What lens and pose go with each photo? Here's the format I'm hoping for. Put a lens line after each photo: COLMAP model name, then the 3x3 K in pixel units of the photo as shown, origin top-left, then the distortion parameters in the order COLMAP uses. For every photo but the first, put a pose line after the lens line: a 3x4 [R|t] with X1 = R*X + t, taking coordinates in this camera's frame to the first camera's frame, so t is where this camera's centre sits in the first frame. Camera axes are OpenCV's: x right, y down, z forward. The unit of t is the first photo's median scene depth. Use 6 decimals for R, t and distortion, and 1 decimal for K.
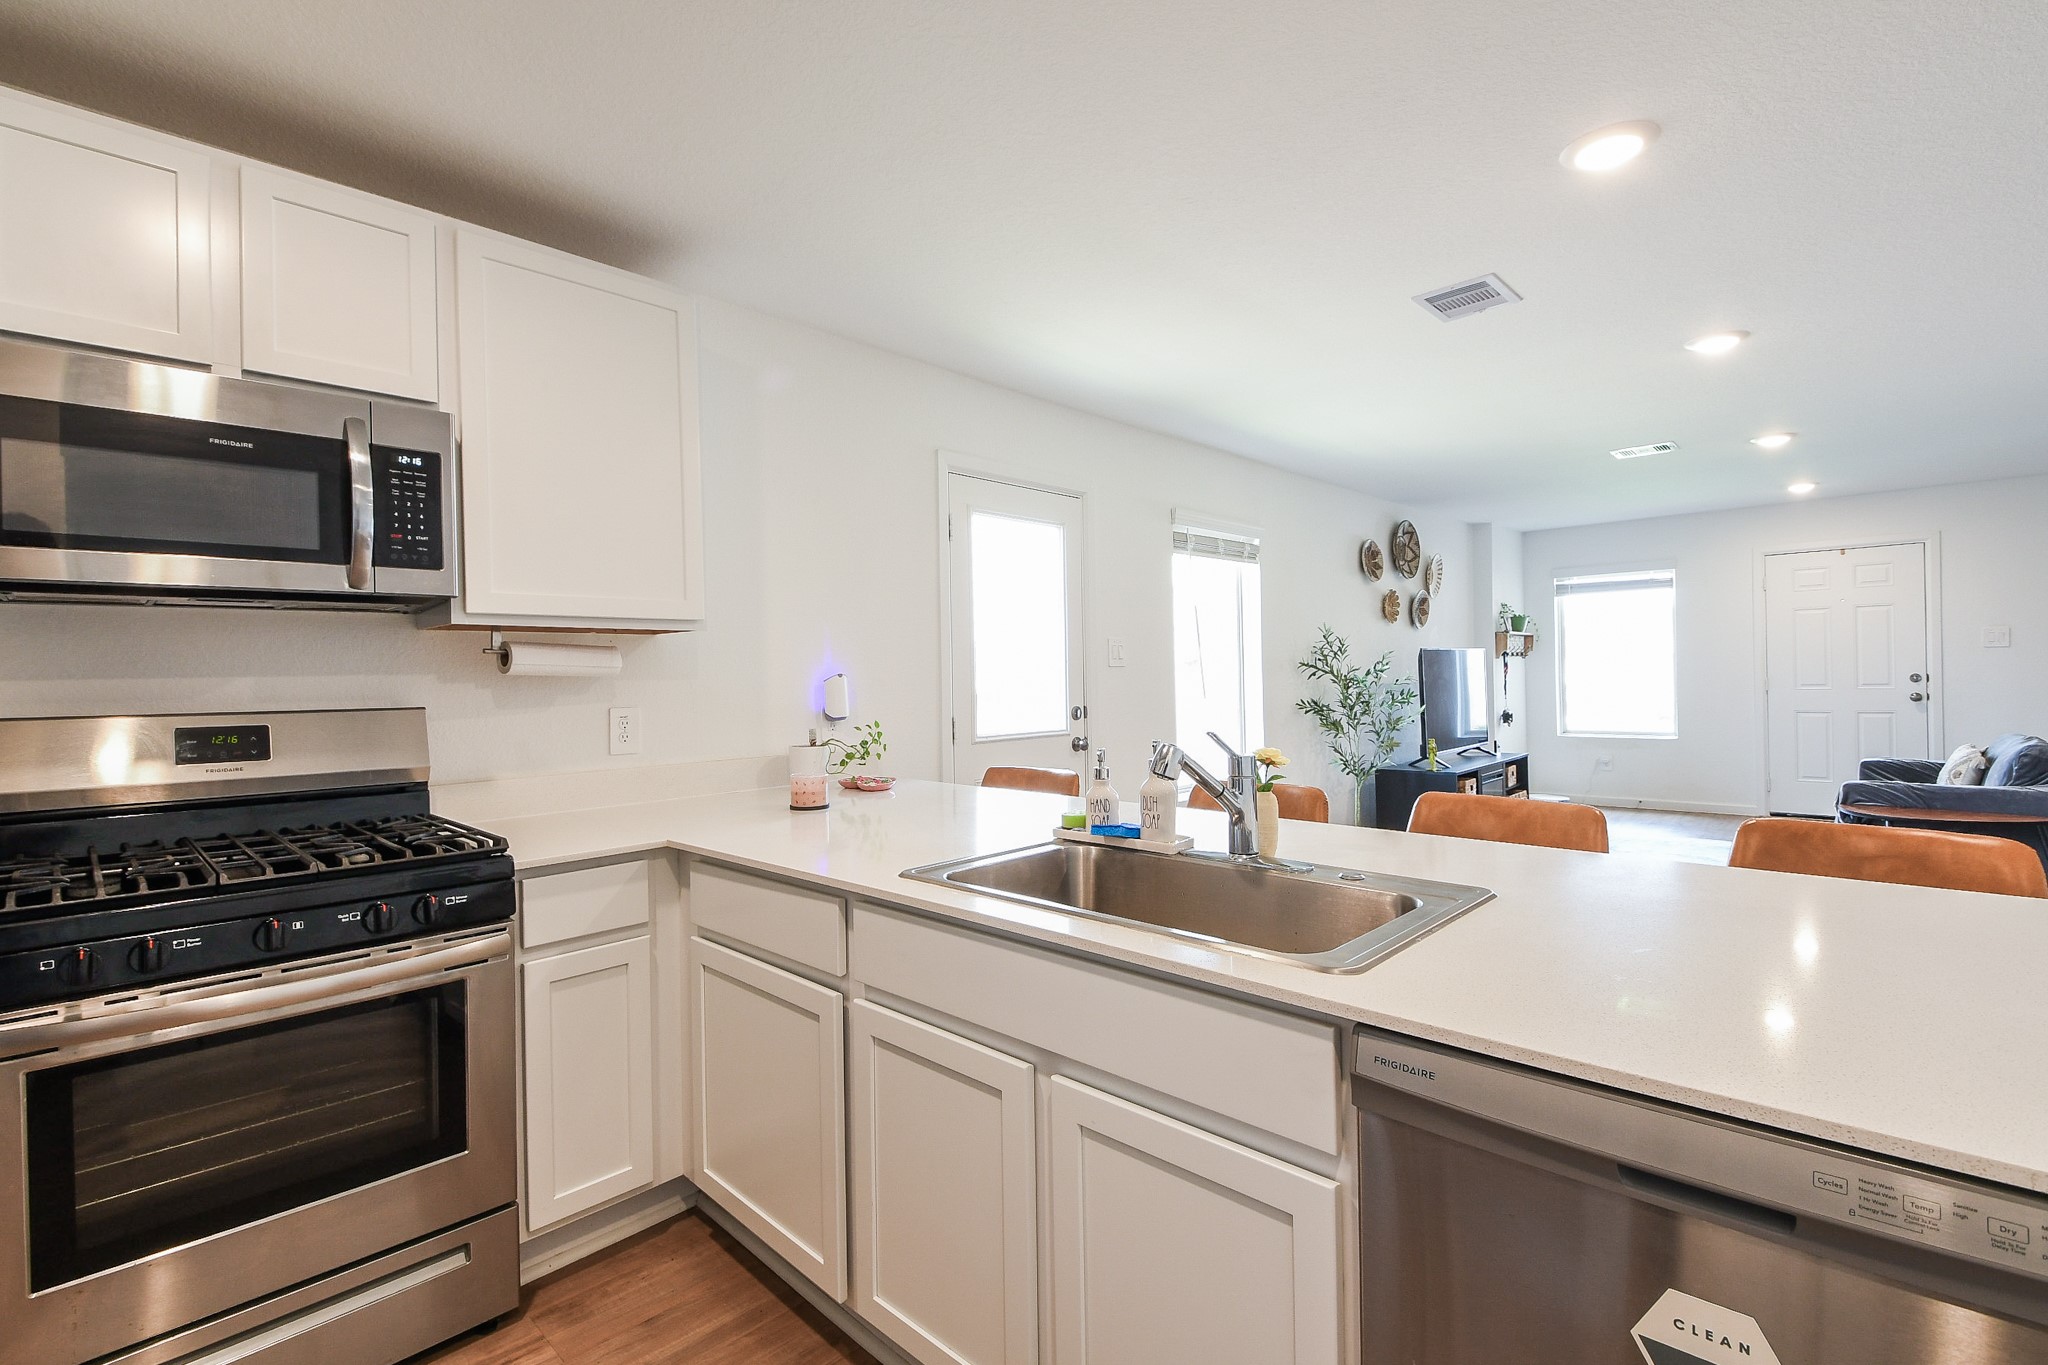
lens RADIAL K [[888.8, 0, 1024.0], [0, 888.8, 682.5], [0, 0, 1]] dist [0.001043, -0.012945]
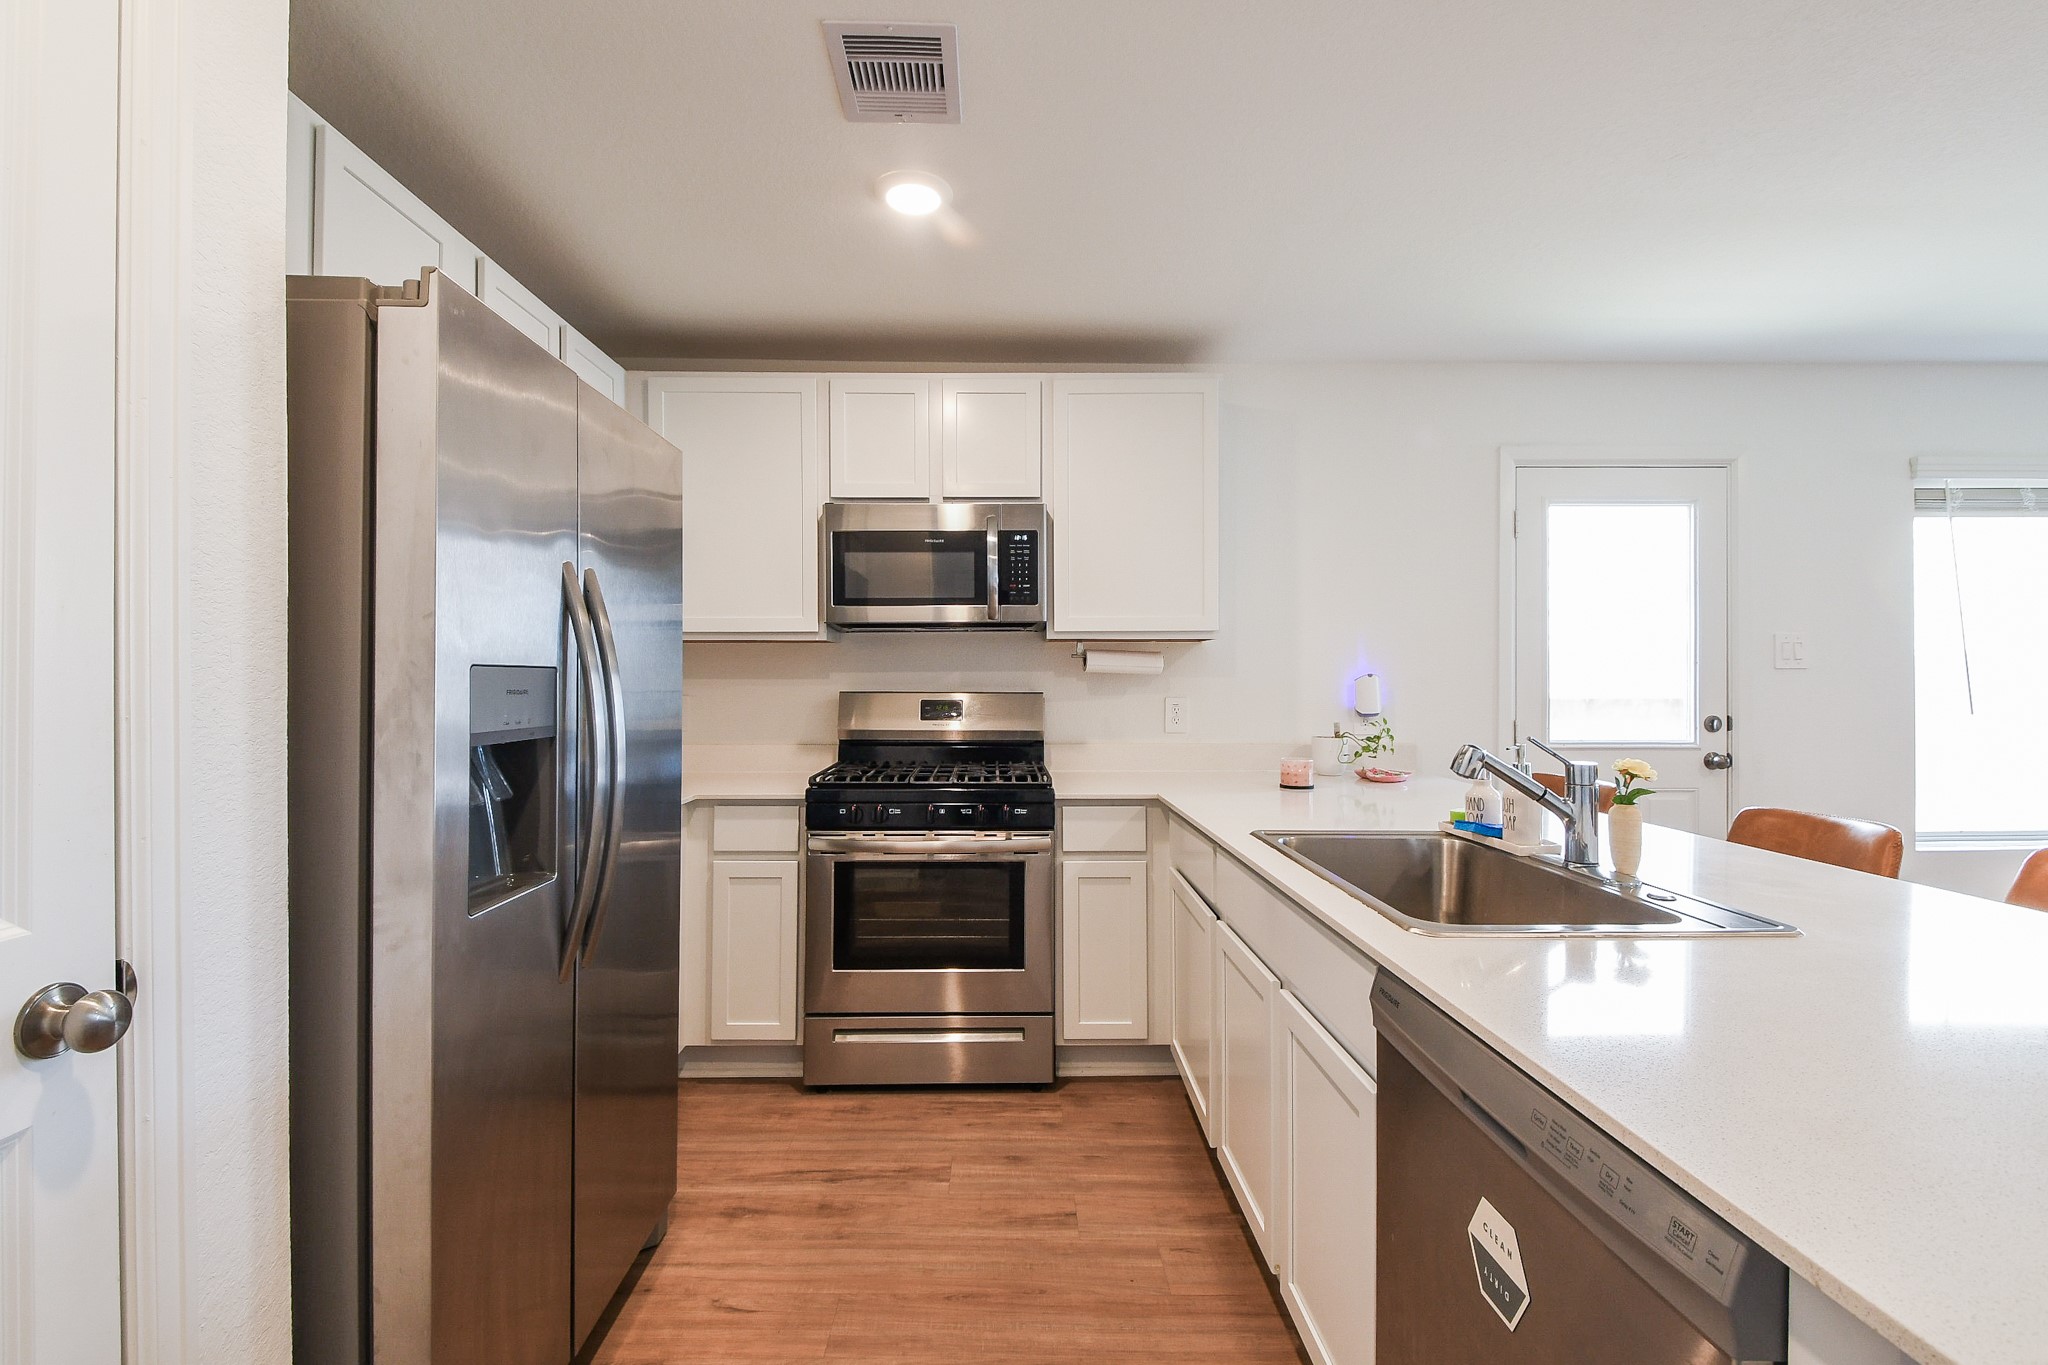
lens RADIAL K [[888.8, 0, 1024.0], [0, 888.8, 682.5], [0, 0, 1]] dist [0.001043, -0.012945]
pose [[0.706801, 0.021637, -0.707081, 0.445366], [-0.017395, 0.999761, 0.013204, -0.010601], [0.707199, 0.002967, 0.707009, -0.126485]]
